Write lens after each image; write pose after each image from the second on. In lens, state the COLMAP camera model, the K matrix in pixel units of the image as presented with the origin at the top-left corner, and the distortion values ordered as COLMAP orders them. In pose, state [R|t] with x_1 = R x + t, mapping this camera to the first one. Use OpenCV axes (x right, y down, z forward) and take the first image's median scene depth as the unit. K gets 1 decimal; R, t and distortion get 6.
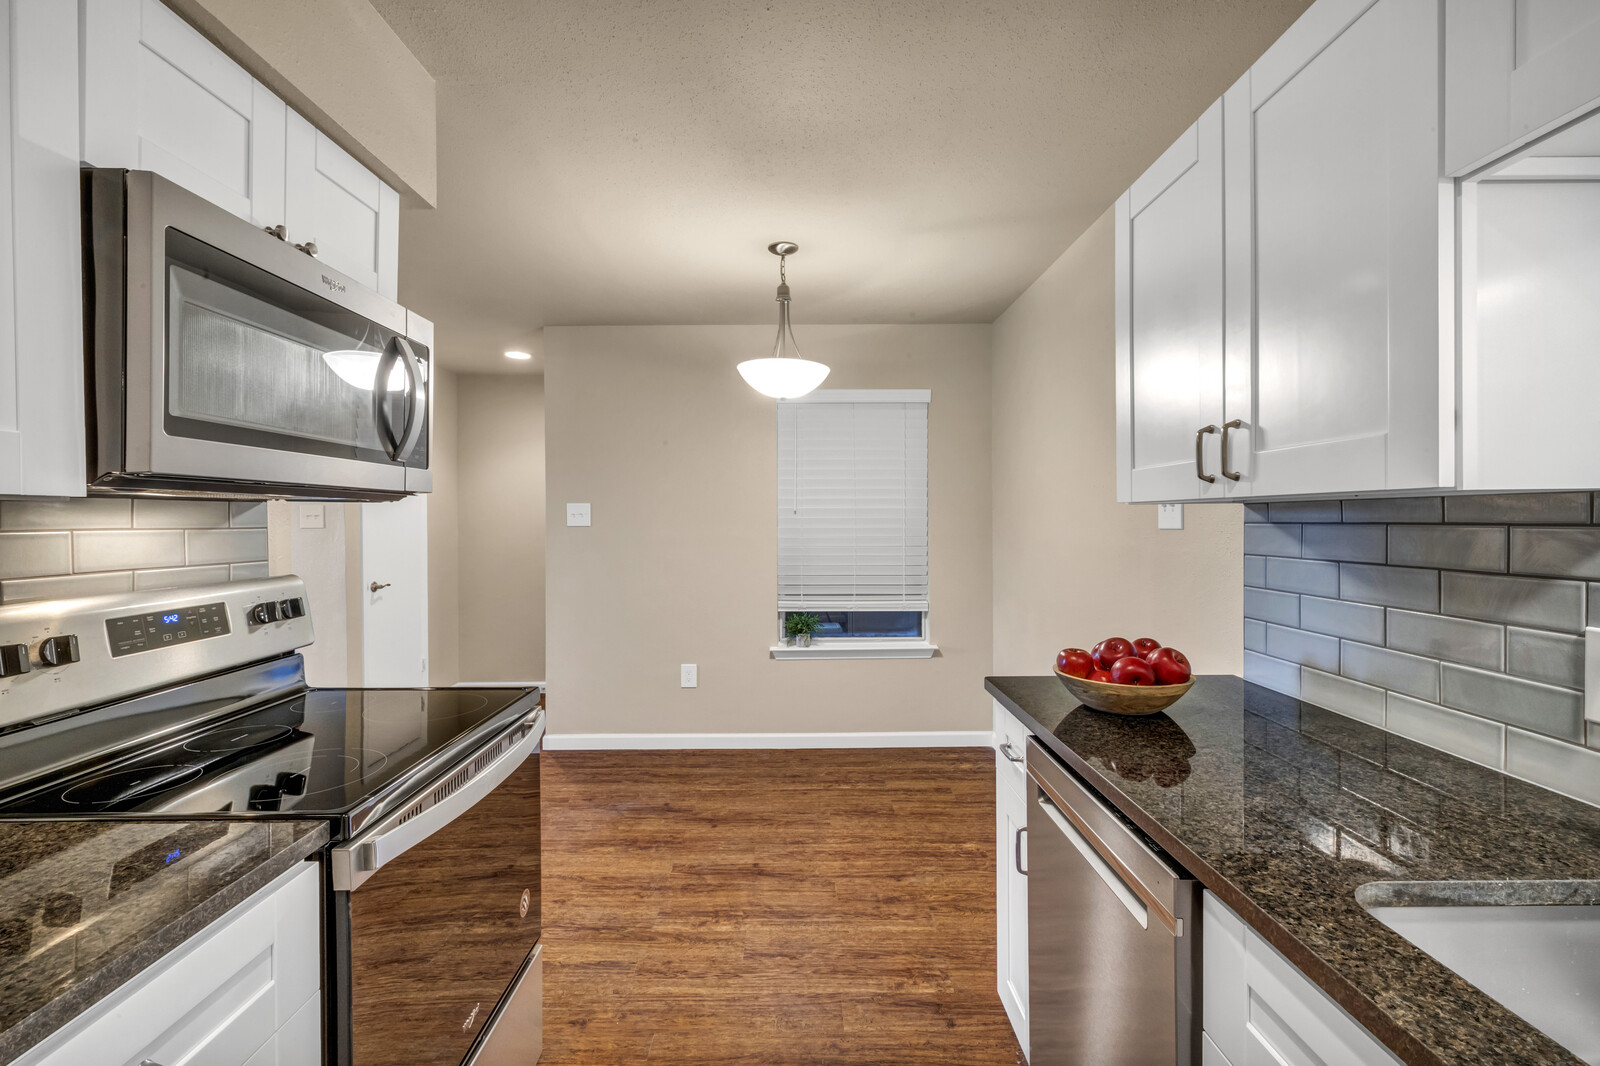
lens RADIAL K [[725.1, 0, 797.0], [0, 725.1, 523.7], [0, 0, 1]] dist [0.004861, -0.000657]
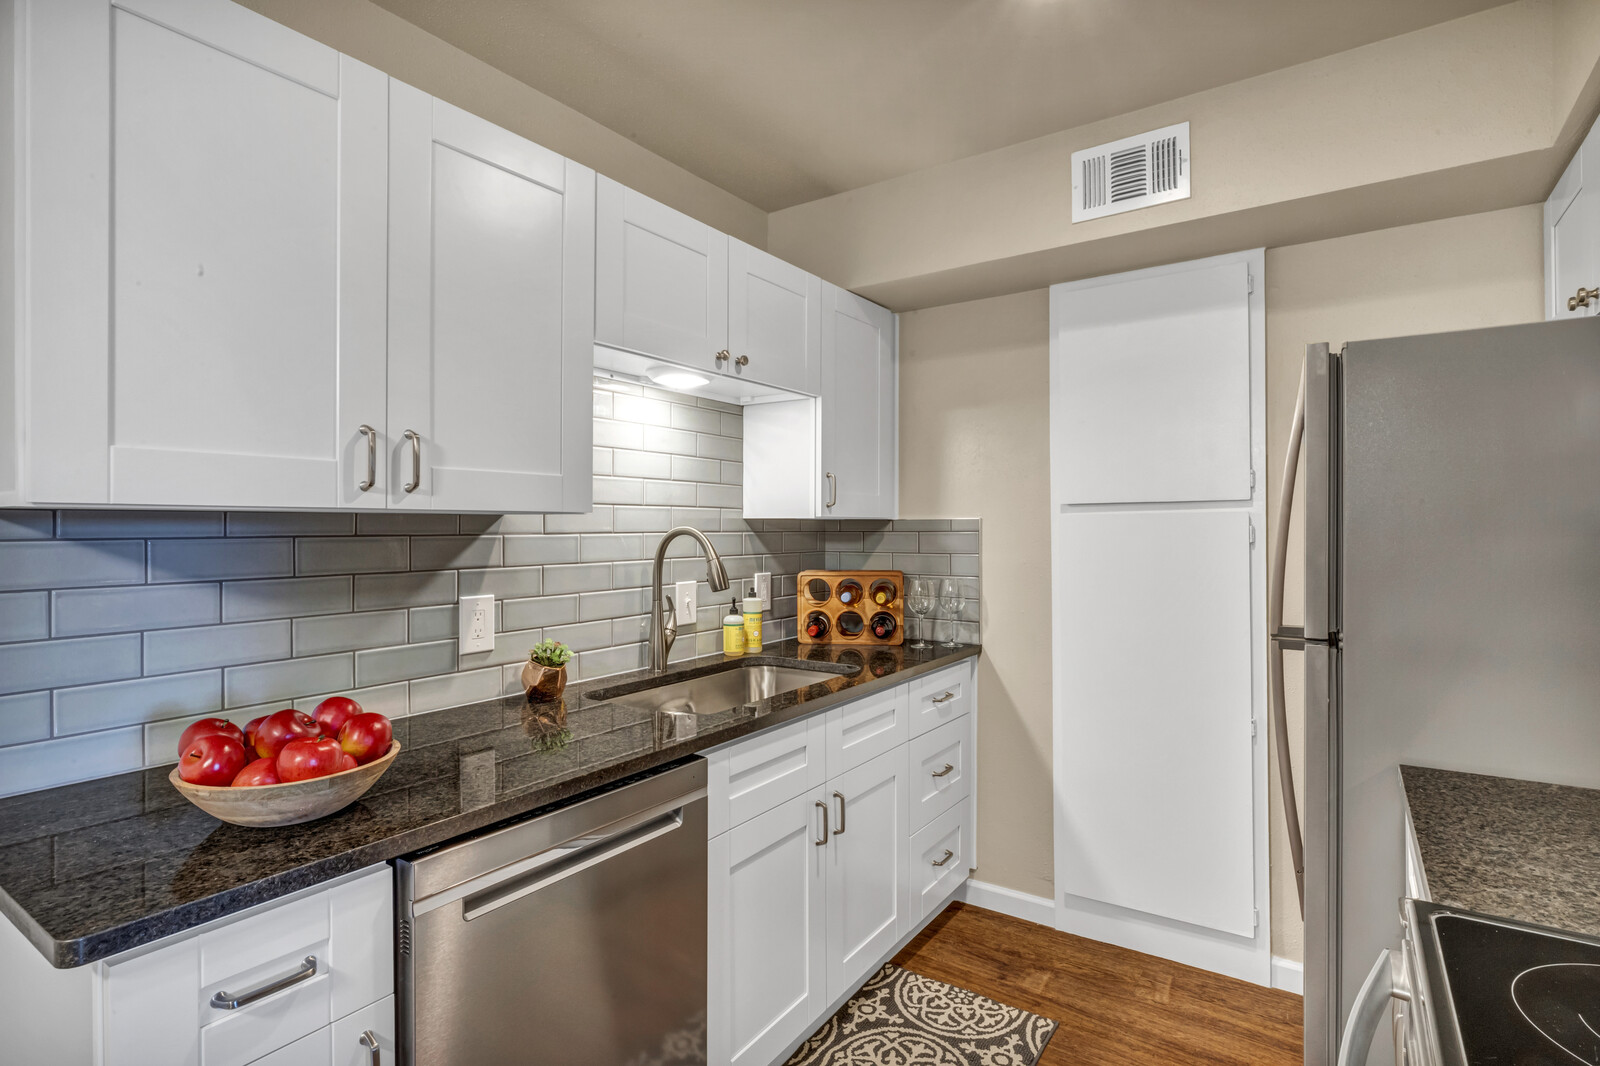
lens RADIAL K [[791.7, 0, 796.7], [0, 791.7, 525.5], [0, 0, 1]] dist [-0.002523, -0.000007]
pose [[-0.819977, 0.007927, 0.572342, -0.428019], [0.009502, 0.999955, -0.000236, -0.009641], [-0.572318, 0.005245, -0.820015, 1.576626]]
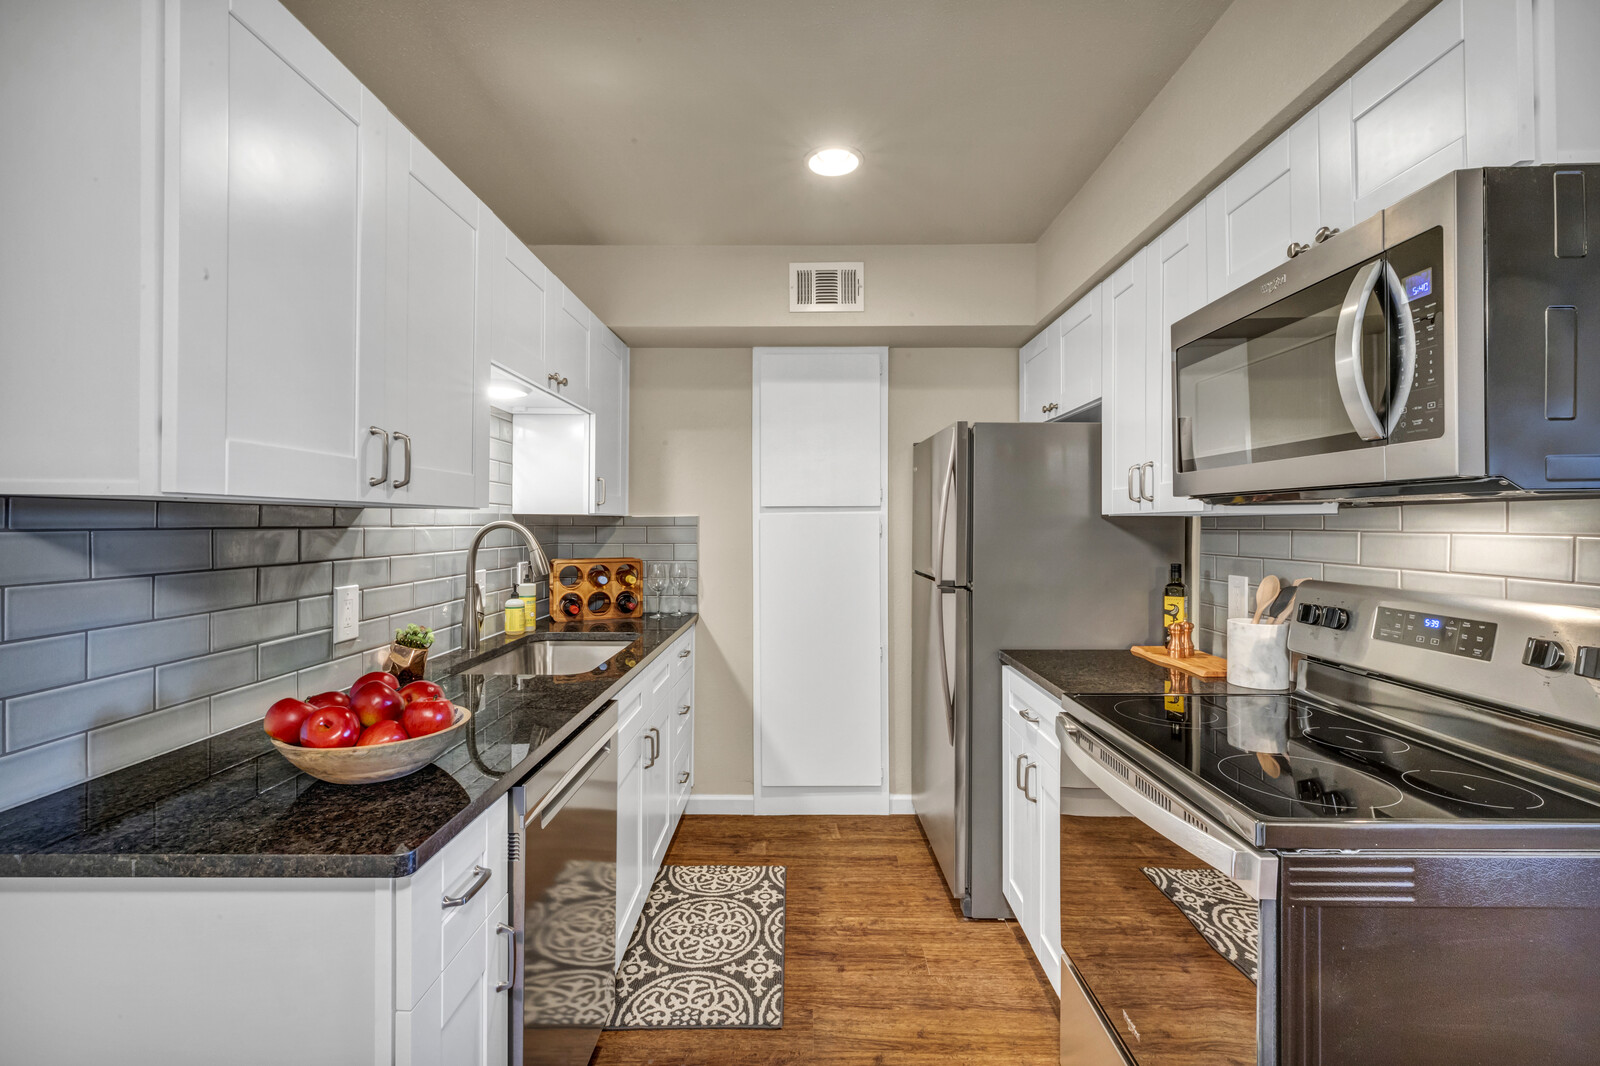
lens RADIAL K [[725.1, 0, 797.0], [0, 725.1, 523.7], [0, 0, 1]] dist [0.004861, -0.000657]
pose [[-0.999894, 0.000682, 0.014528, -0.005788], [0.000766, 0.999983, 0.005821, -0.012403], [-0.014523, 0.005831, -0.999878, 2.074822]]
